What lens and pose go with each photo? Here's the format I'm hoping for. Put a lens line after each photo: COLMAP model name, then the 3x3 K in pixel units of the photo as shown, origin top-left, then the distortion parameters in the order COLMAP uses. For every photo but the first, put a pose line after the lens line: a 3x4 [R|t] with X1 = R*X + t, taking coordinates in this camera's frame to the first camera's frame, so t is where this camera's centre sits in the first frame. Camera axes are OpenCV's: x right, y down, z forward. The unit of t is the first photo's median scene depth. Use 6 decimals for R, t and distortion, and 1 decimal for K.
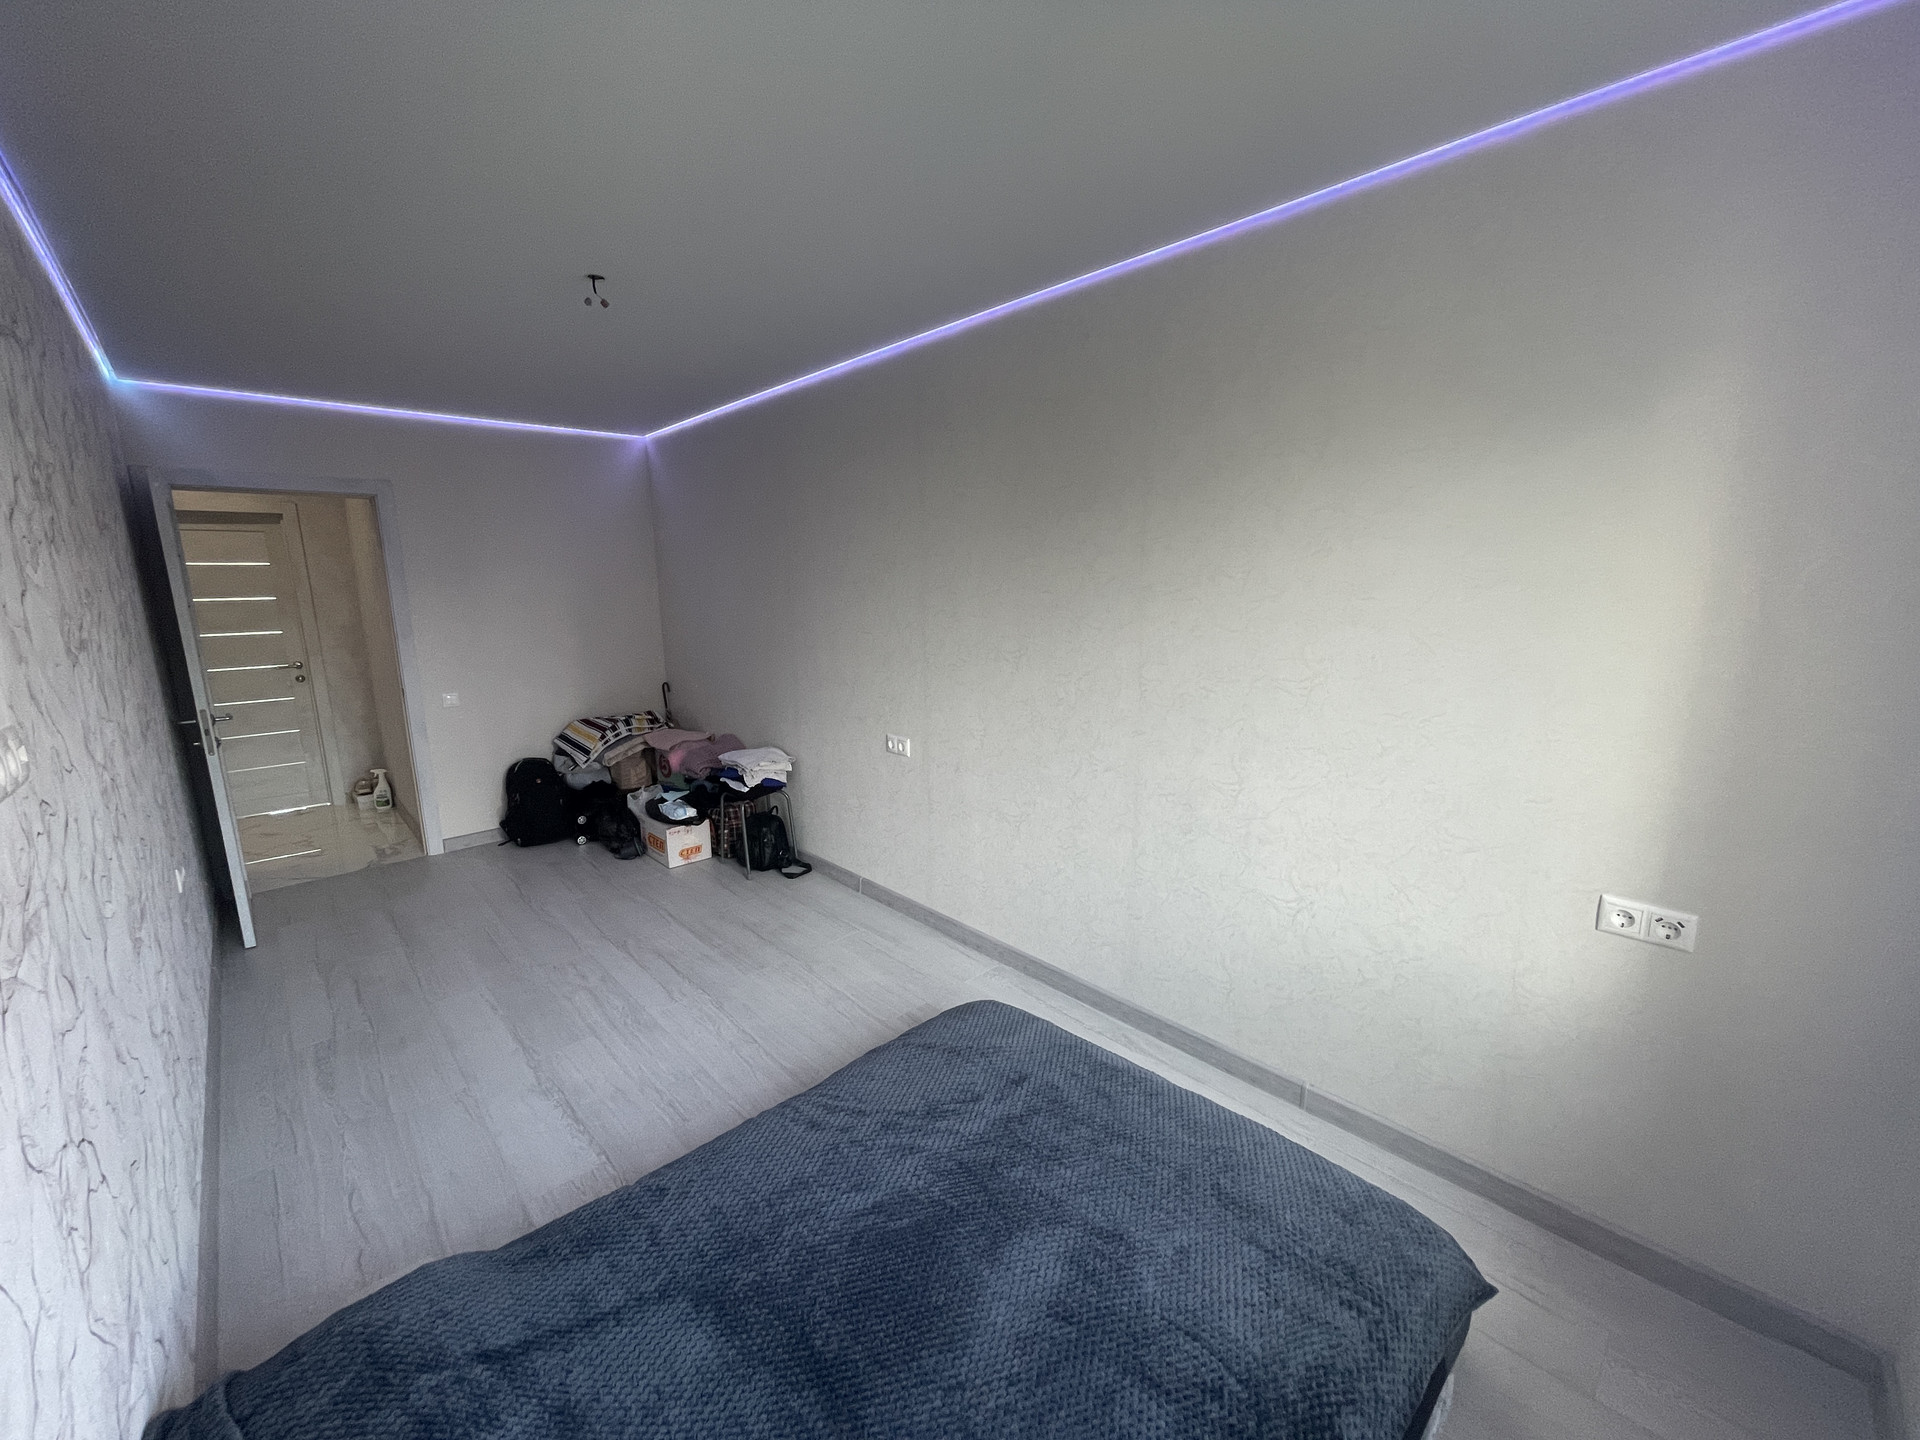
lens RADIAL K [[777.9, 0, 960.0], [0, 777.9, 720.0], [0, 0, 1]] dist [-0.000863, 0.000653]
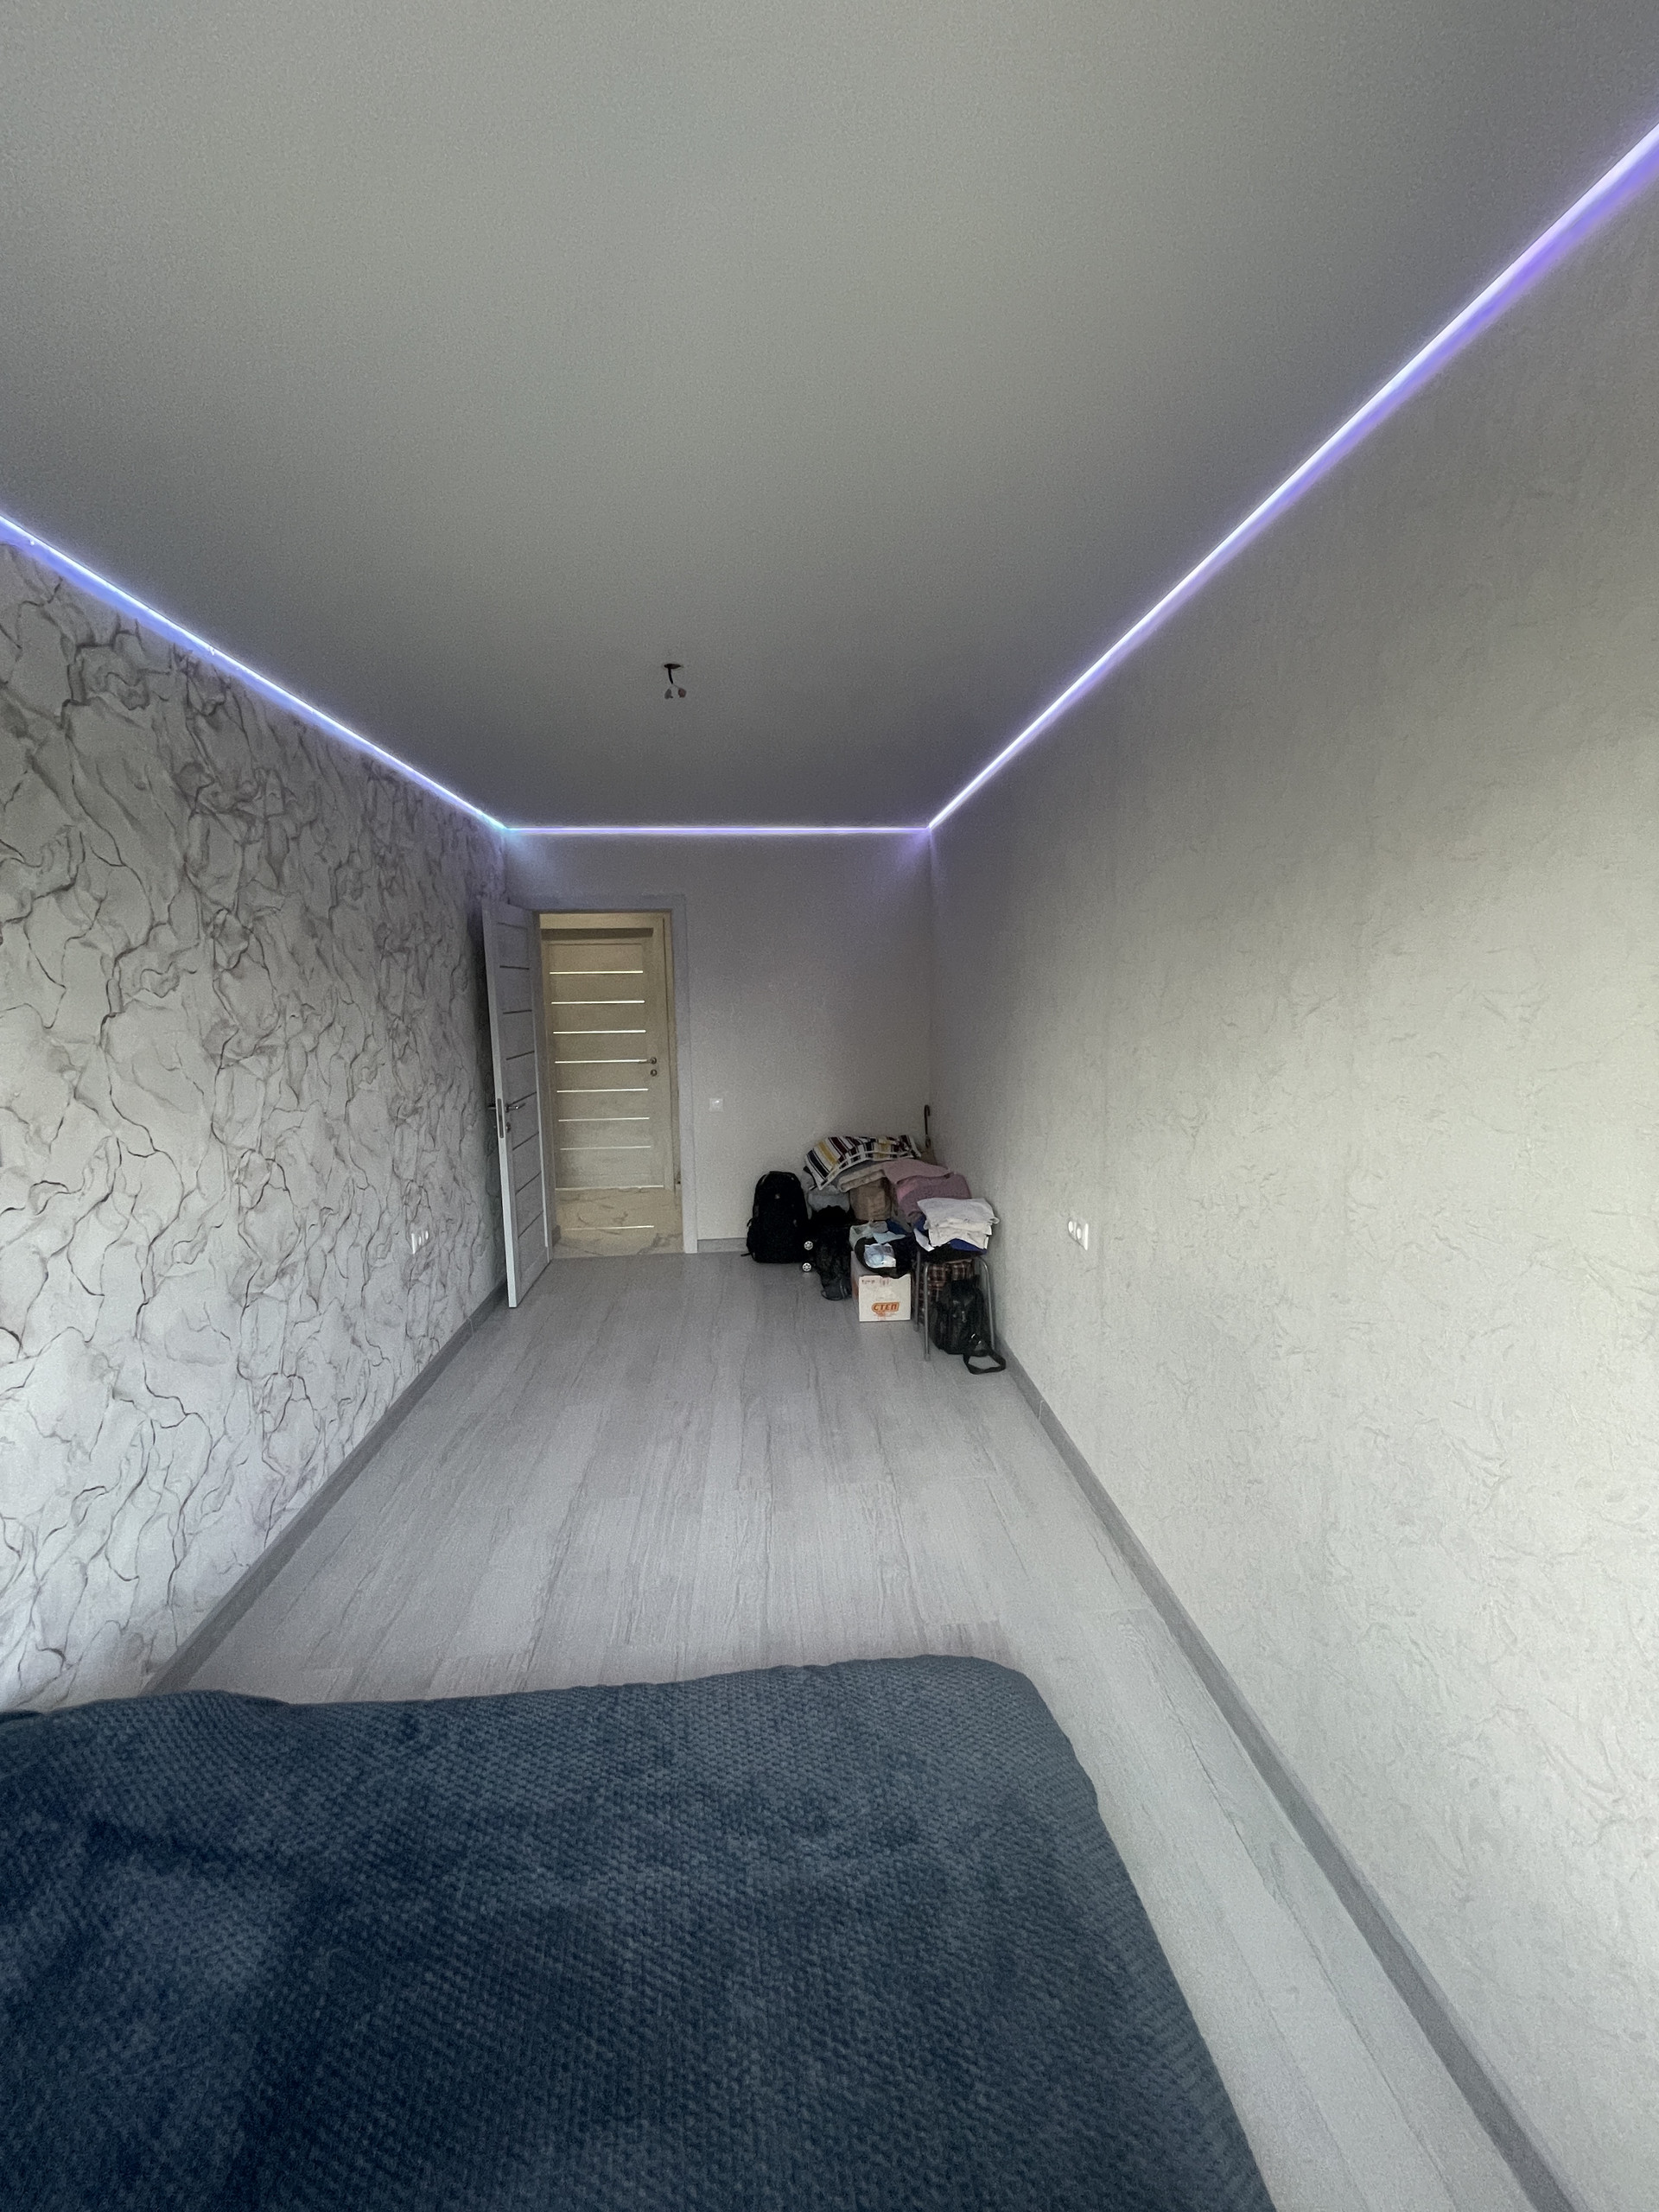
lens RADIAL K [[896.2, 0, 831.4], [0, 896.2, 1100.6], [0, 0, 1]] dist [-0.000863, 0.000653]
pose [[0.778872, 0.084856, -0.621416, 0.197920], [-0.110842, 0.993833, -0.003218, -0.046079], [0.617310, 0.071385, 0.783474, 0.181273]]
